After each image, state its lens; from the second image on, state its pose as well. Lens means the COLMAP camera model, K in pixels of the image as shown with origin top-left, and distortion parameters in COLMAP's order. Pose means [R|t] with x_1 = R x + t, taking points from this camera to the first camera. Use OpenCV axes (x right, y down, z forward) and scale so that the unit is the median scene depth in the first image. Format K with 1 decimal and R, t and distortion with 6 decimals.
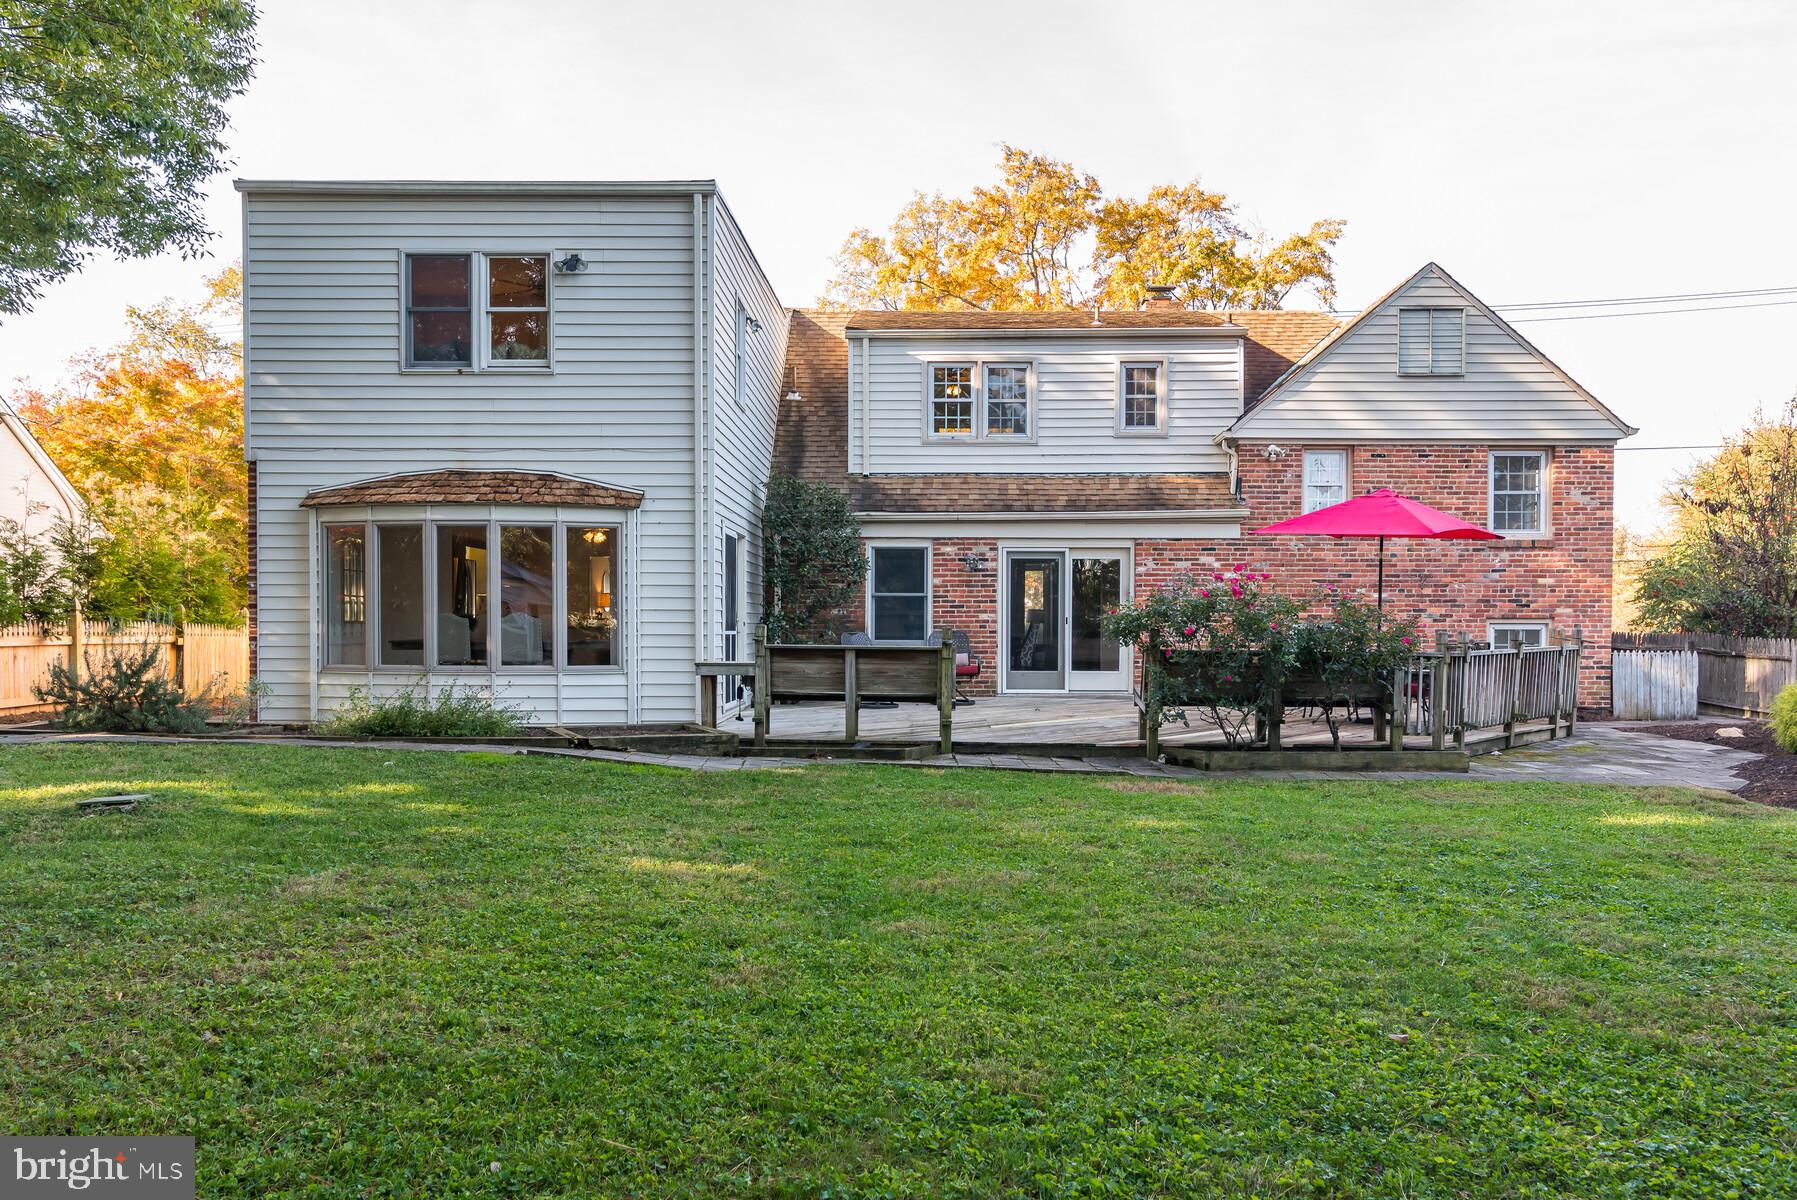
lens RADIAL K [[1334.3, 0, 898.1], [0, 1334.3, 608.1], [0, 0, 1]] dist [-0.014292, -0.000446]
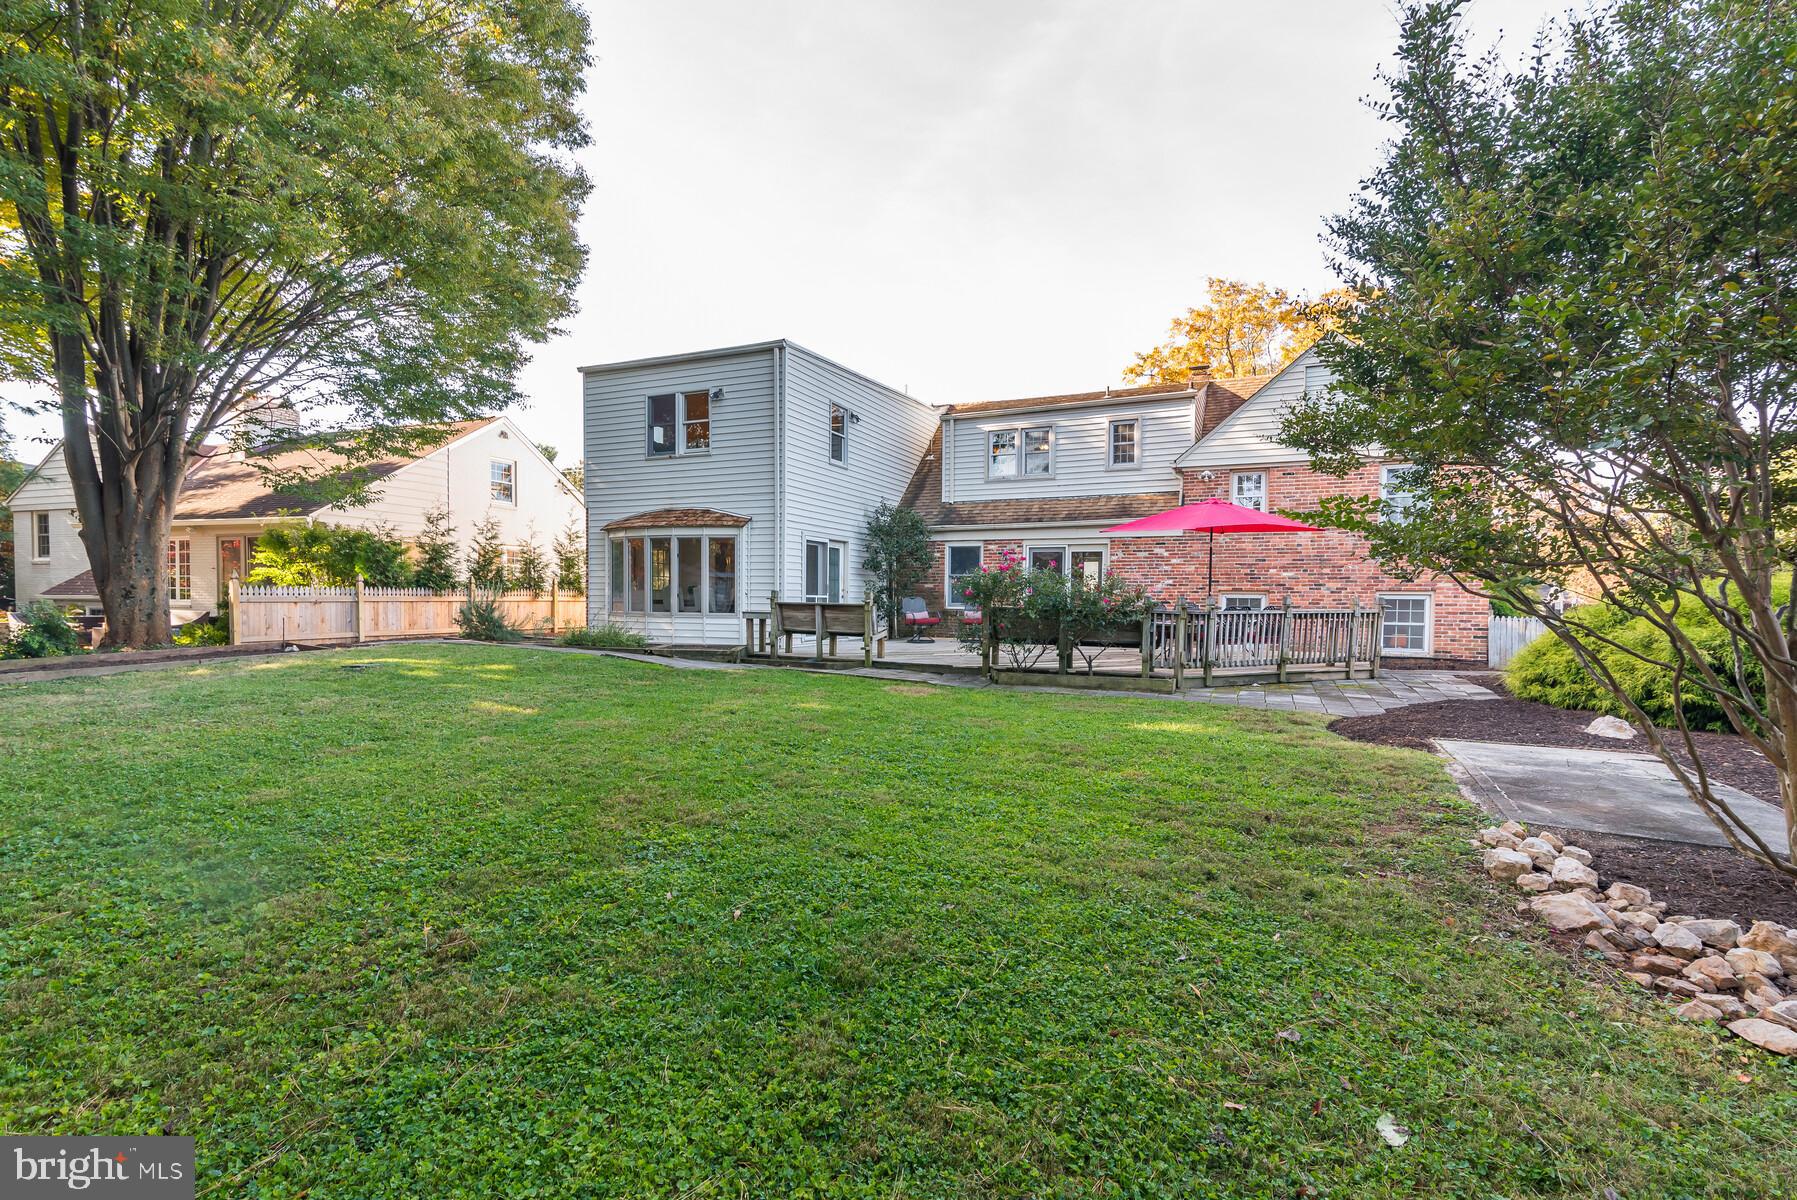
lens RADIAL K [[821.4, 0, 897.3], [0, 821.4, 591.9], [0, 0, 1]] dist [-0.004672, -0.000307]
pose [[0.916492, 0.003241, -0.400039, 0.426548], [-0.002177, 0.999993, 0.003113, 0.009511], [0.400047, -0.001982, 0.916493, 0.061607]]
